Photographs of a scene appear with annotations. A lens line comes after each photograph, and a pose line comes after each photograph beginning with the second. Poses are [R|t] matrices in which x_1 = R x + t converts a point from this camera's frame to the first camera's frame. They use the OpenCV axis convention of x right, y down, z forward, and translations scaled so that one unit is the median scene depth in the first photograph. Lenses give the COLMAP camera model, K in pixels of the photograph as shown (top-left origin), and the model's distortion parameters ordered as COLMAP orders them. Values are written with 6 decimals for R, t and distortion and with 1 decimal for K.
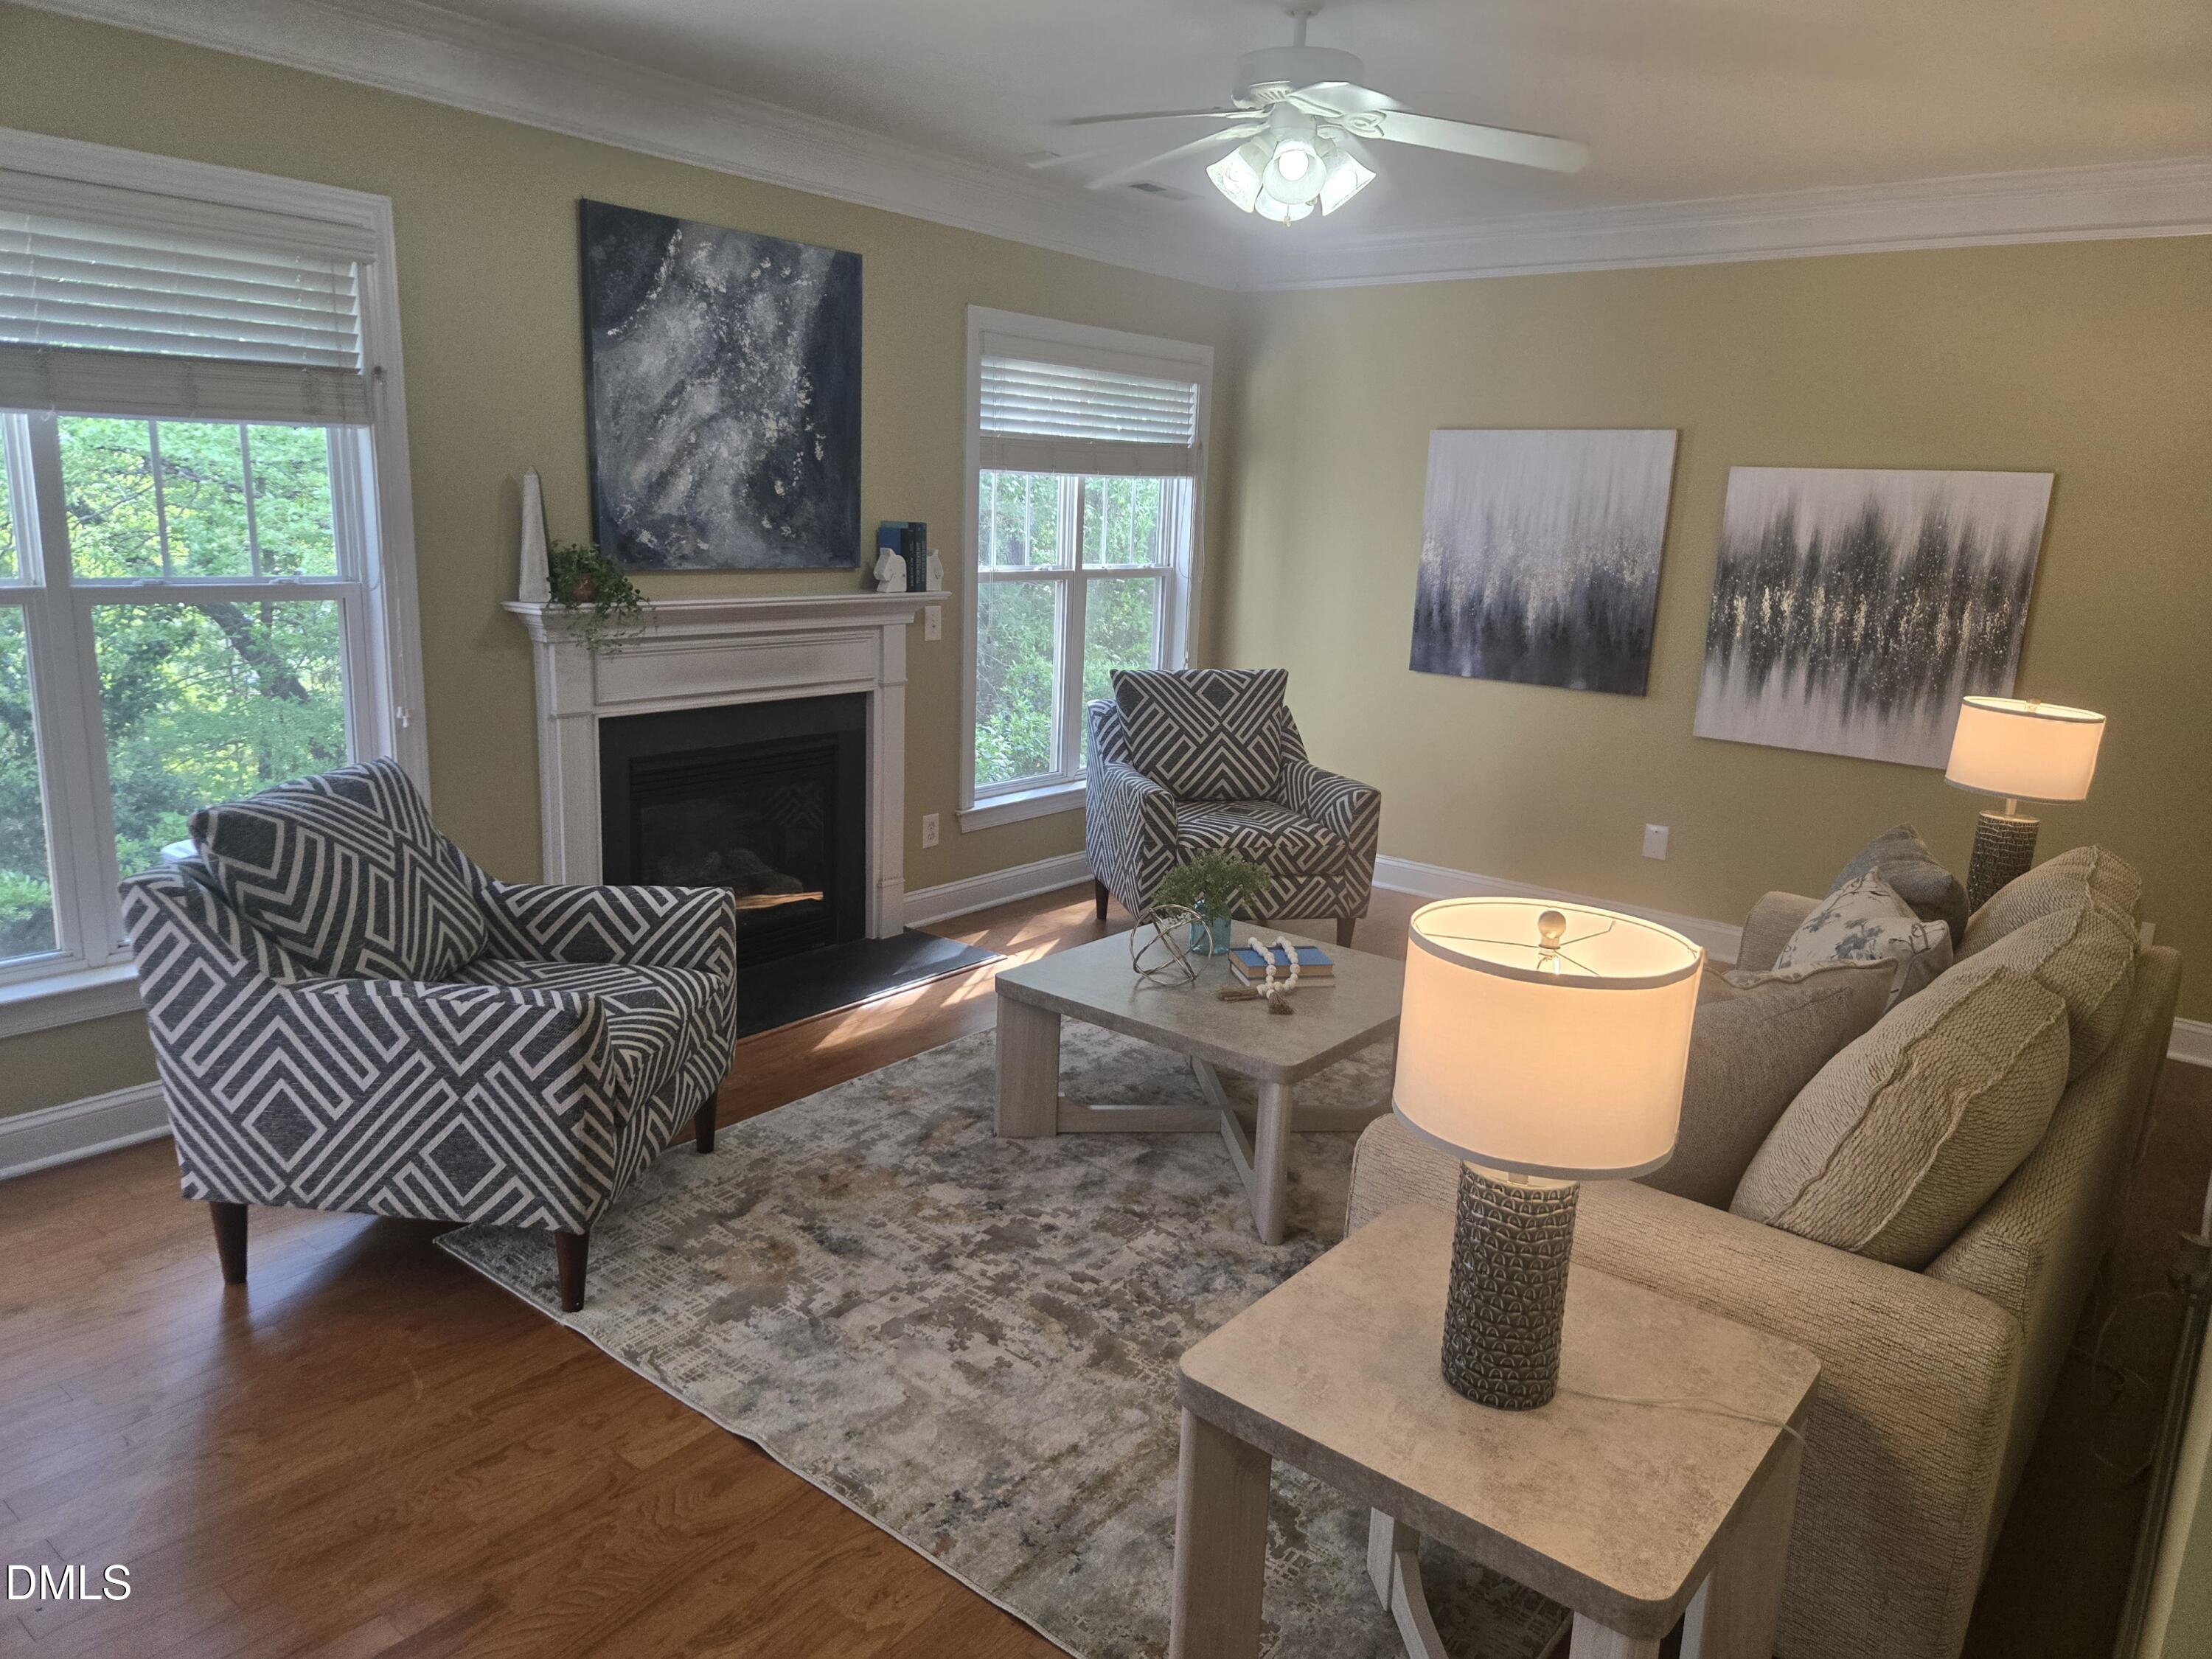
lens RADIAL K [[1473.2, 0, 1102.4], [0, 1473.2, 816.7], [0, 0, 1]] dist [0.065456, -0.032119]
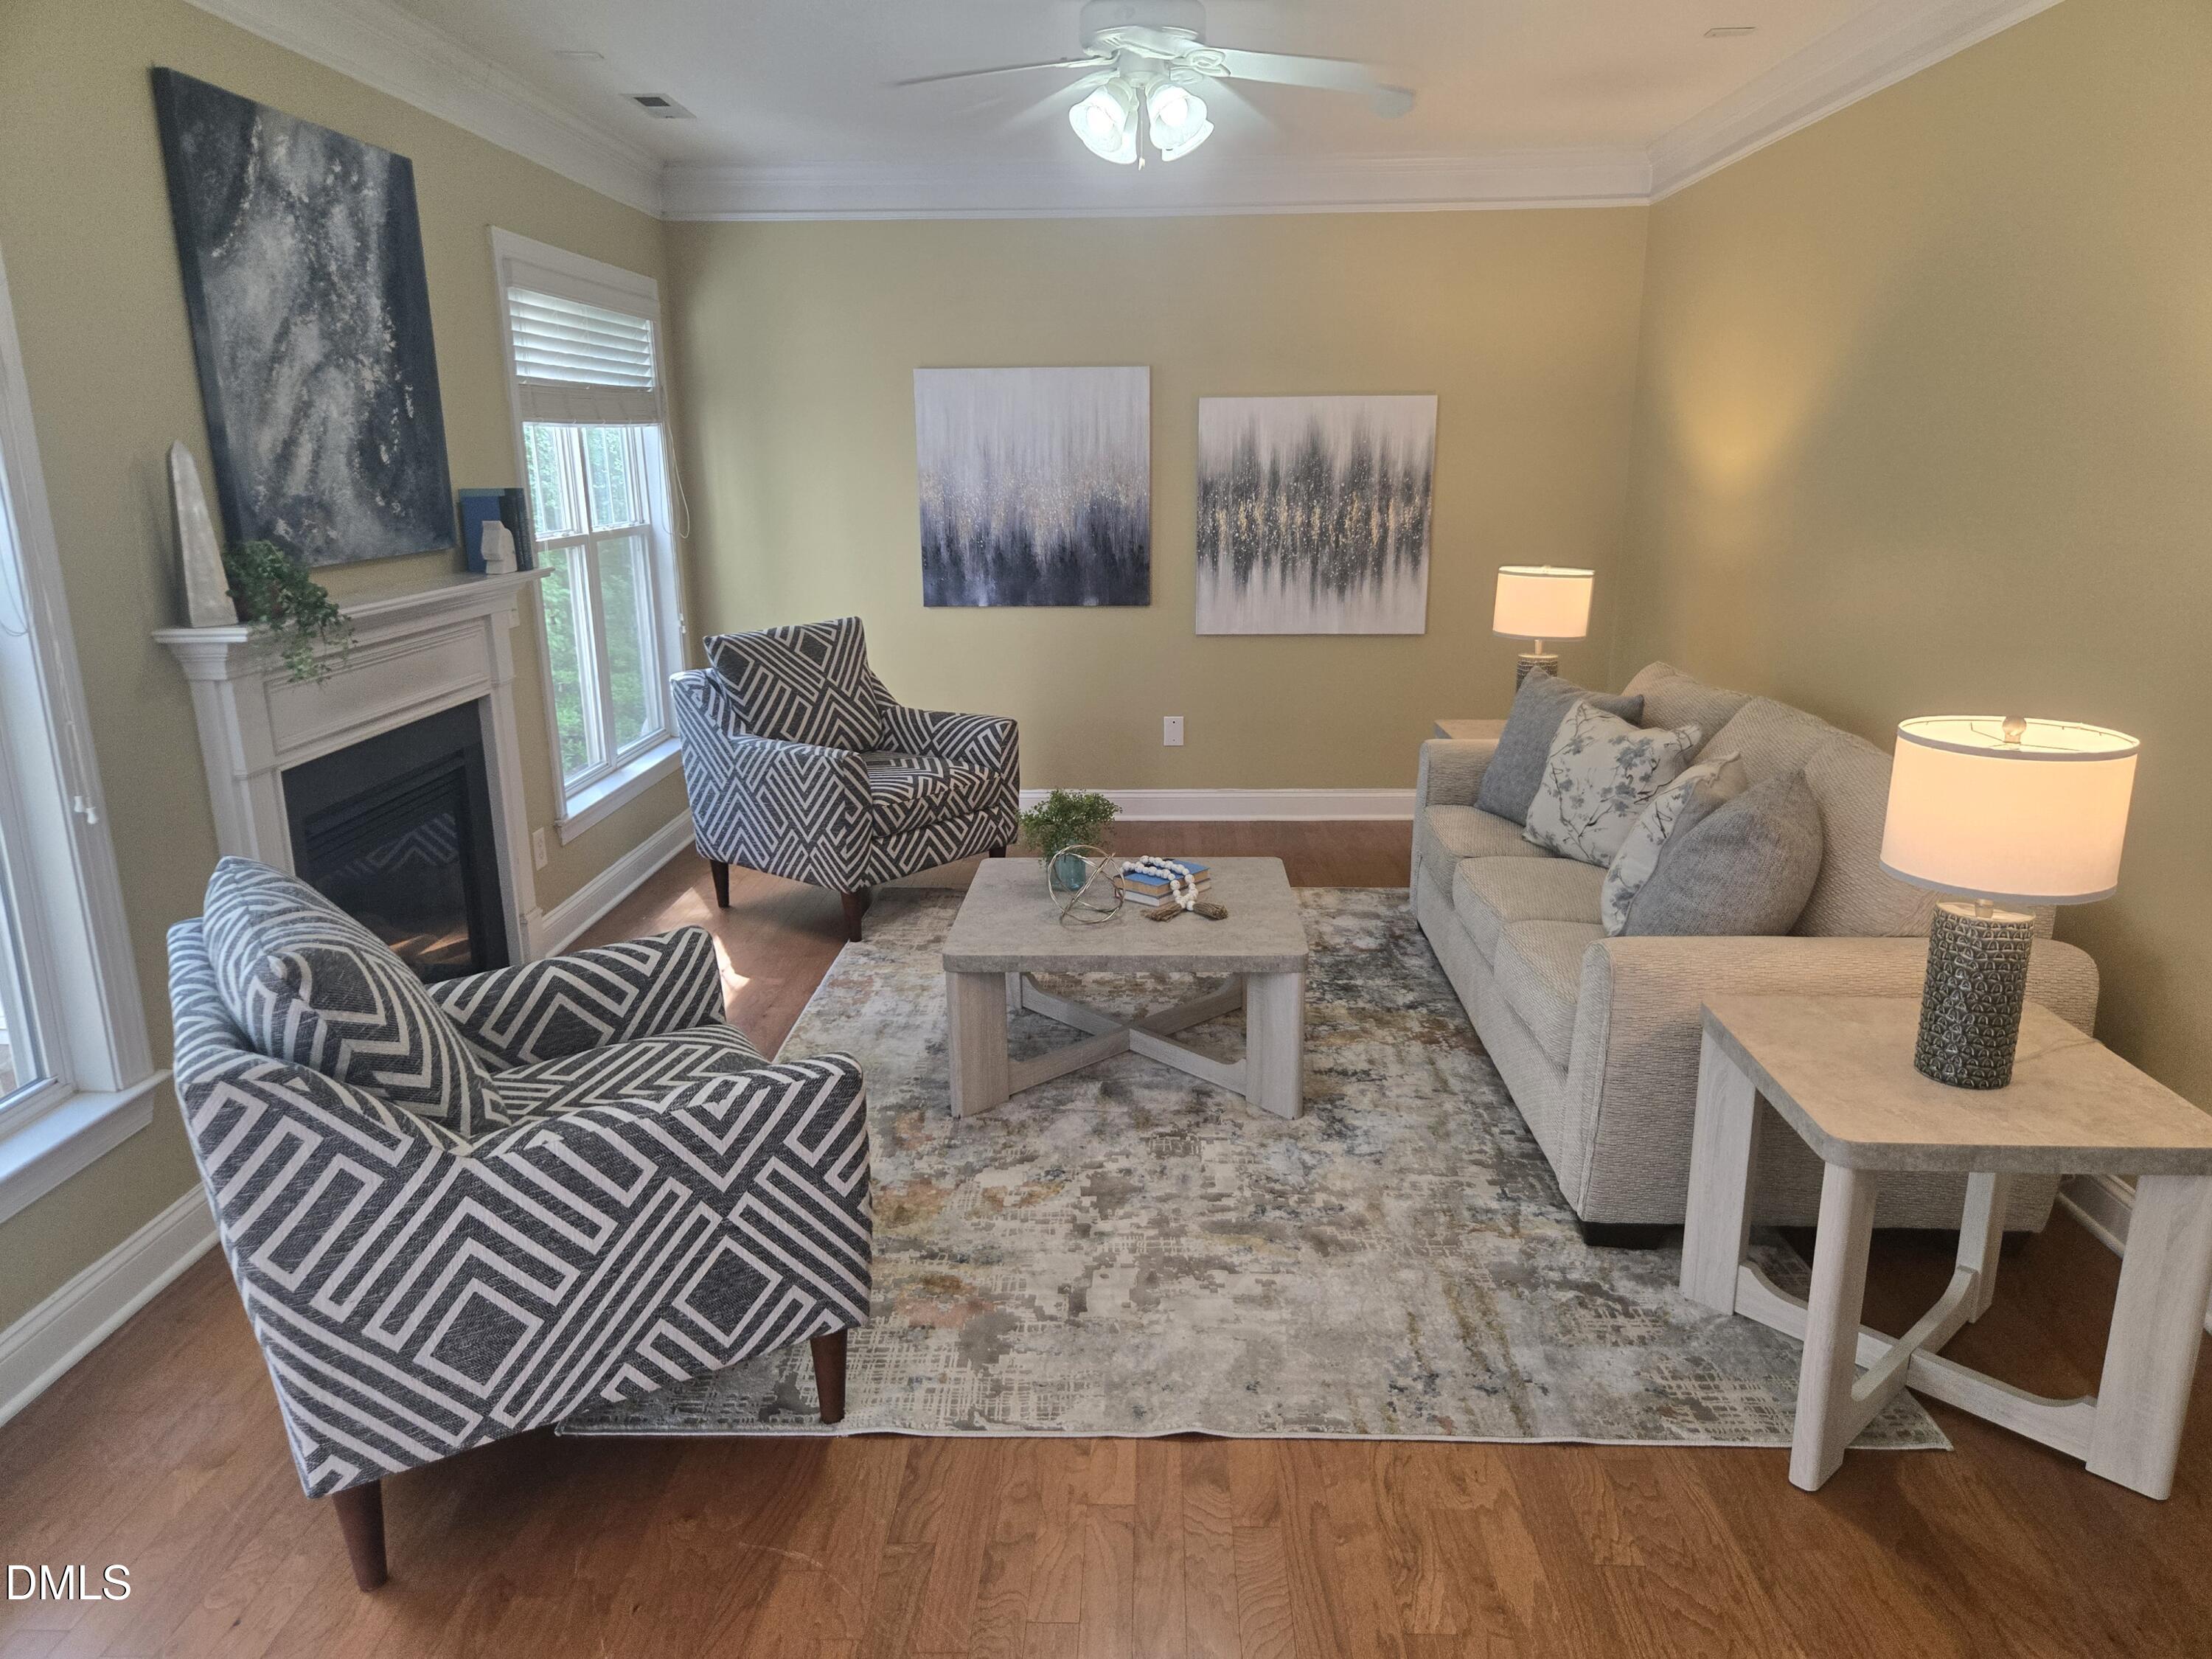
lens RADIAL K [[1475.4, 0, 1078.3], [0, 1475.4, 827.1], [0, 0, 1]] dist [0.069626, -0.053001]
pose [[0.801140, -0.195605, 0.565610, -0.436870], [0.170611, 0.980509, 0.097433, -0.042418], [-0.573644, 0.018441, 0.818897, 0.137839]]
